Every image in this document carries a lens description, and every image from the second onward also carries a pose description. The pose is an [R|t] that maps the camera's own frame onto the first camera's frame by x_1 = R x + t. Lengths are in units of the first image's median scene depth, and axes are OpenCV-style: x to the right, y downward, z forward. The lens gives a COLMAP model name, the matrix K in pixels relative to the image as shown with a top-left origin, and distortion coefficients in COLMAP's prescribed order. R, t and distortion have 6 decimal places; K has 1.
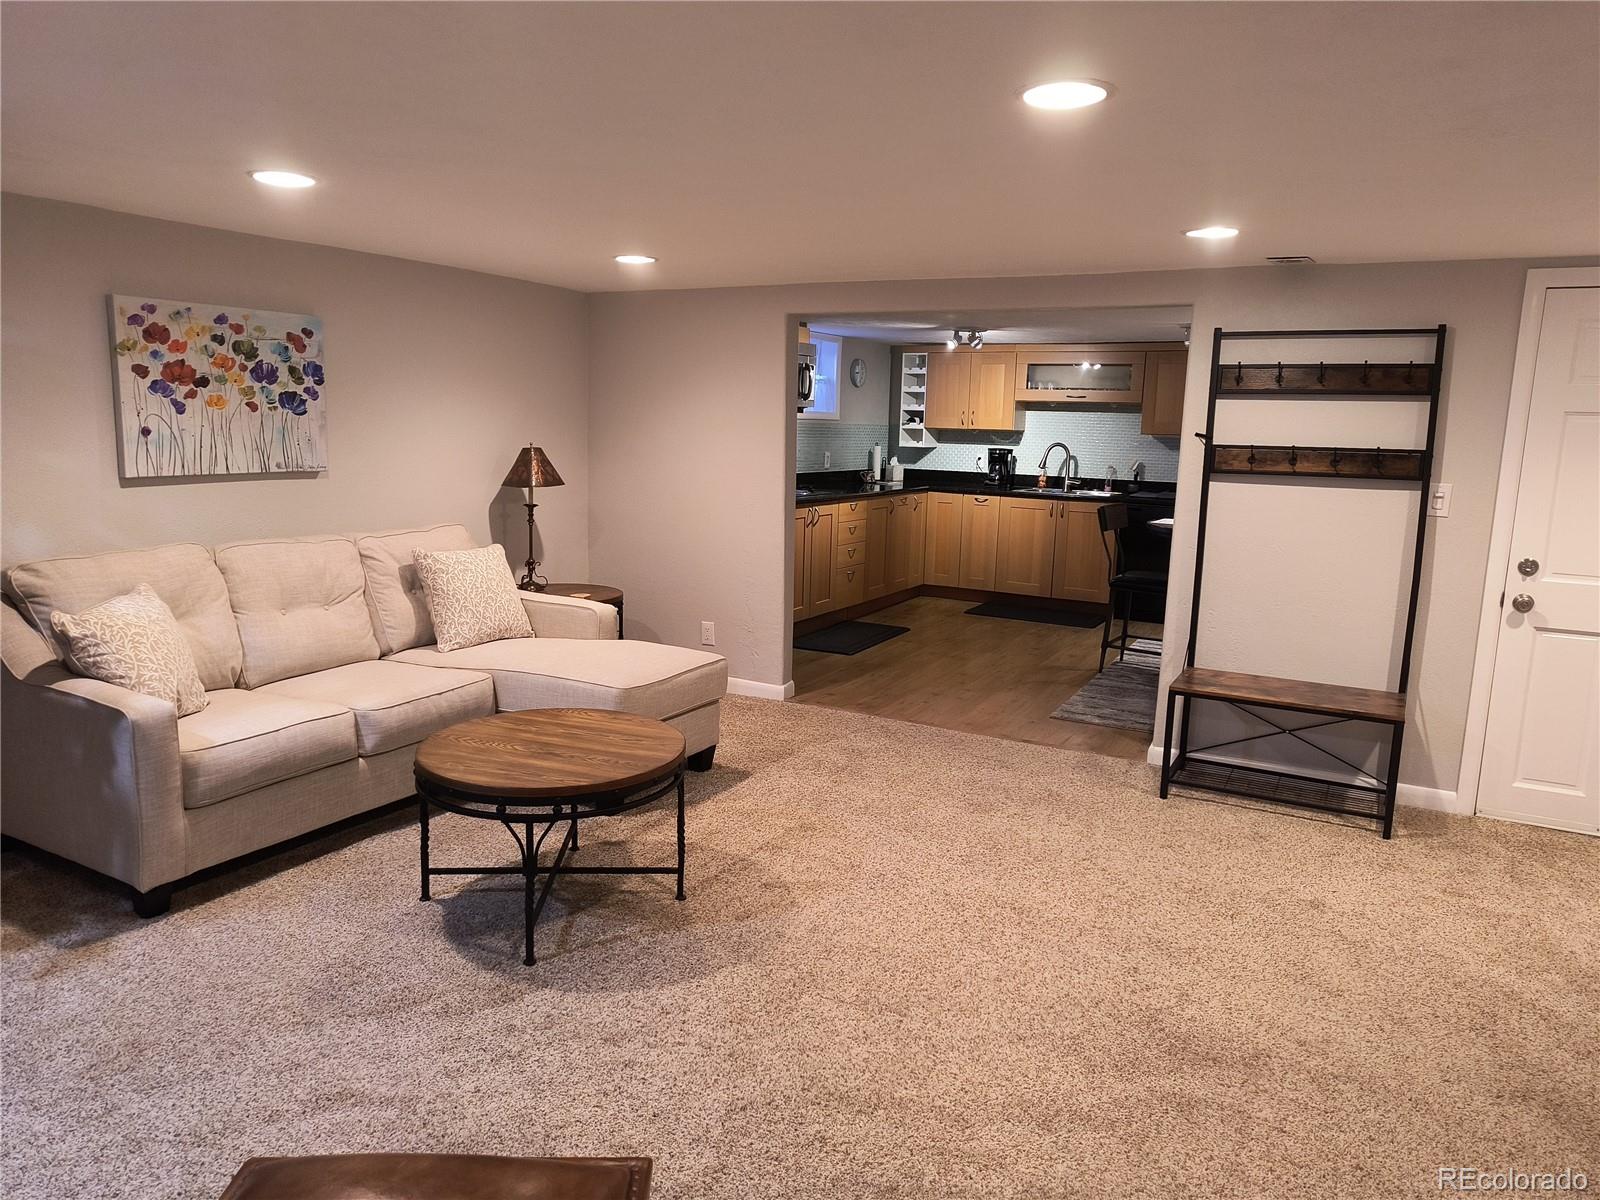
lens RADIAL K [[1076.7, 0, 800.0], [0, 1076.7, 600.0], [0, 0, 1]] dist [0.058962, -0.083360]
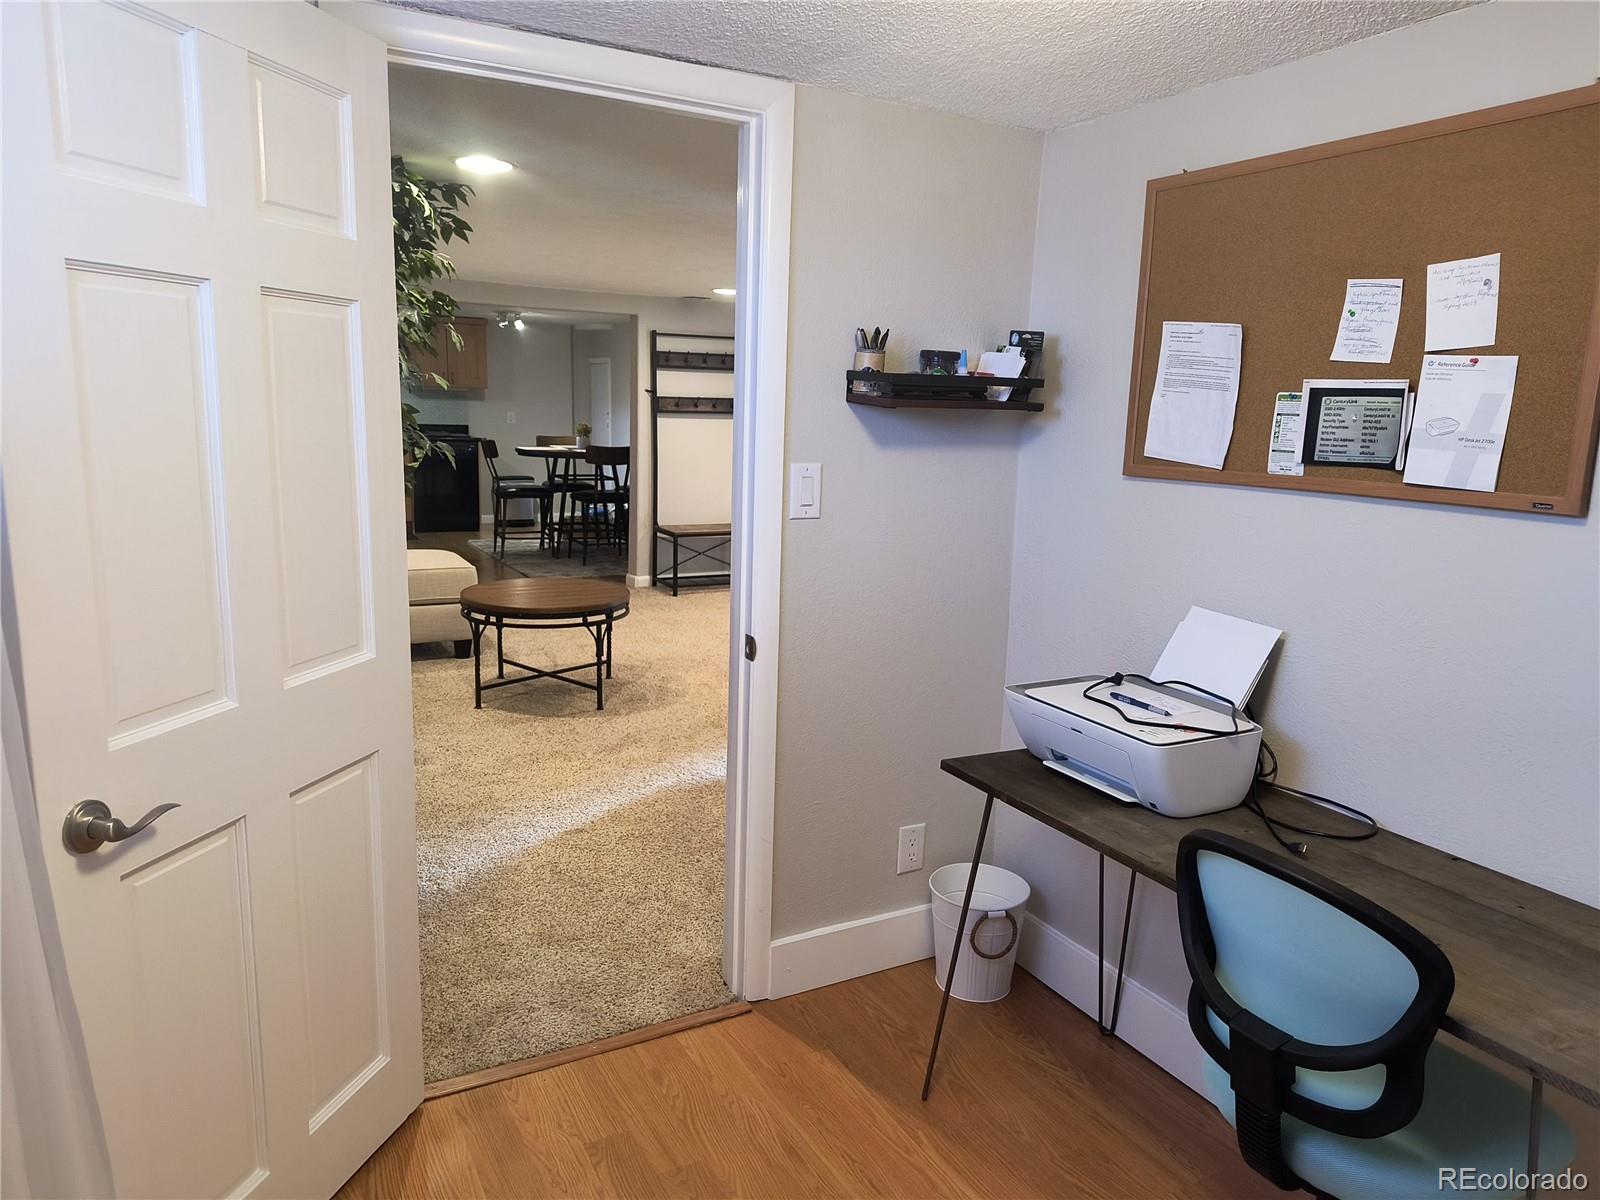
lens RADIAL K [[1066.8, 0, 793.2], [0, 1066.8, 631.3], [0, 0, 1]] dist [0.002390, 0.000636]
pose [[0.549787, -0.187386, 0.814015, -0.492465], [0.122374, 0.982067, 0.143419, 0.005485], [-0.826292, 0.020765, 0.562859, -0.078179]]
